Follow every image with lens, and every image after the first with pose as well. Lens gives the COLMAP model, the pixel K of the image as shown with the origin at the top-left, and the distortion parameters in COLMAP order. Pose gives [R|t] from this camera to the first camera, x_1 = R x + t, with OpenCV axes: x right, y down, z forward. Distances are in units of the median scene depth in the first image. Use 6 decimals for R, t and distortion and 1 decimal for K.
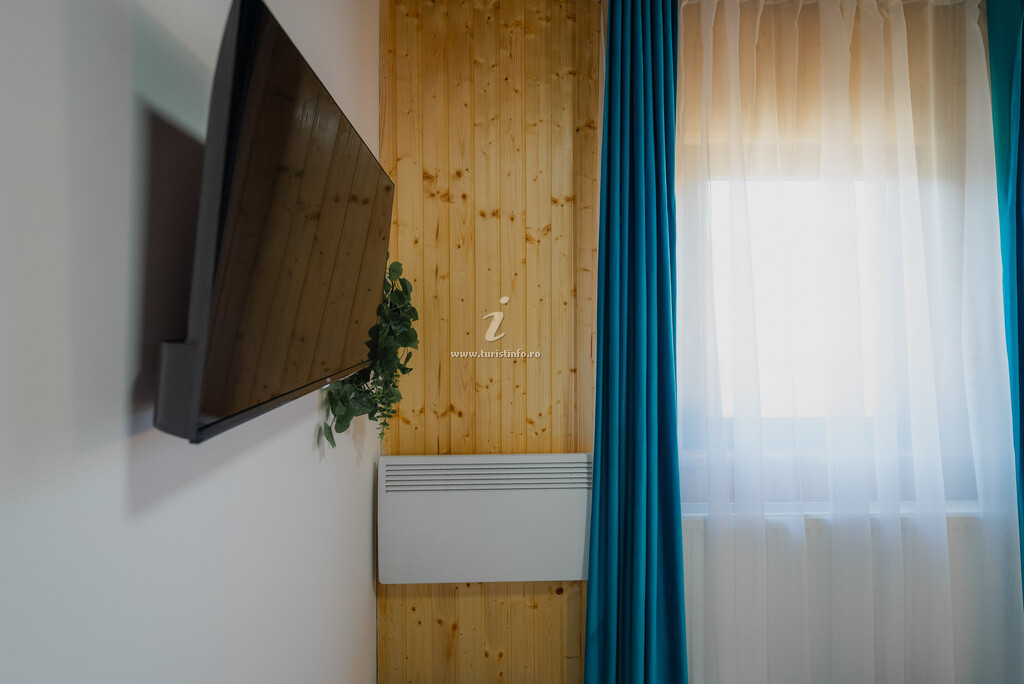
lens RADIAL K [[536.8, 0, 518.3], [0, 536.8, 328.2], [0, 0, 1]] dist [-0.001477, -0.001131]
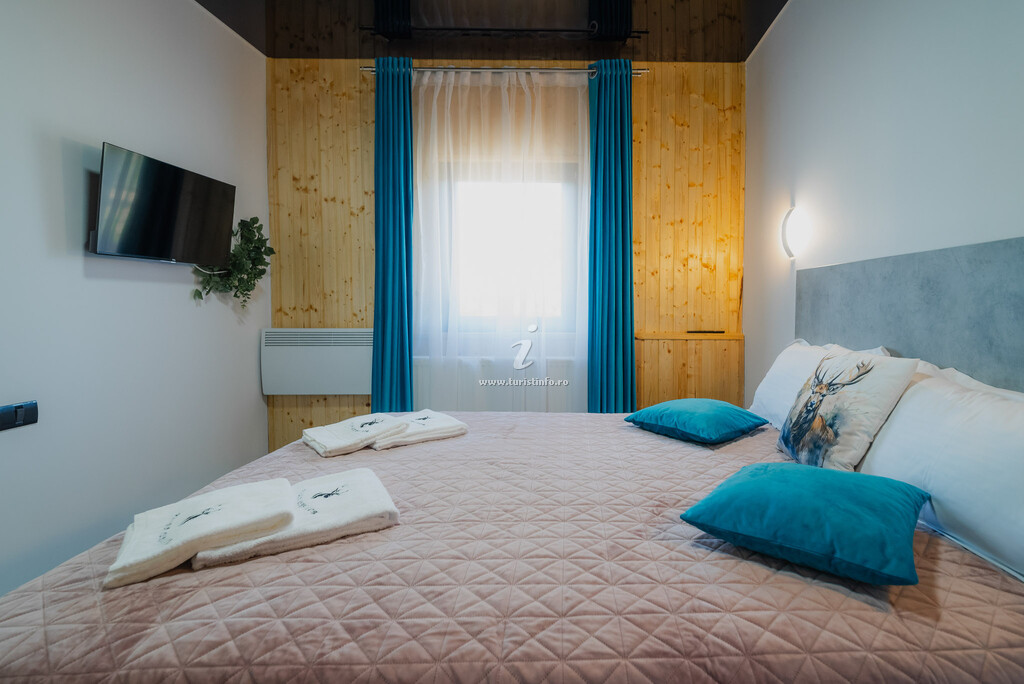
lens RADIAL K [[454.1, 0, 516.1], [0, 454.1, 312.0], [0, 0, 1]] dist [-0.000041, -0.000269]
pose [[0.999974, 0.005413, 0.004750, 0.577114], [-0.005549, 0.999560, 0.029123, 0.119787], [-0.004590, -0.029148, 0.999565, -0.556198]]
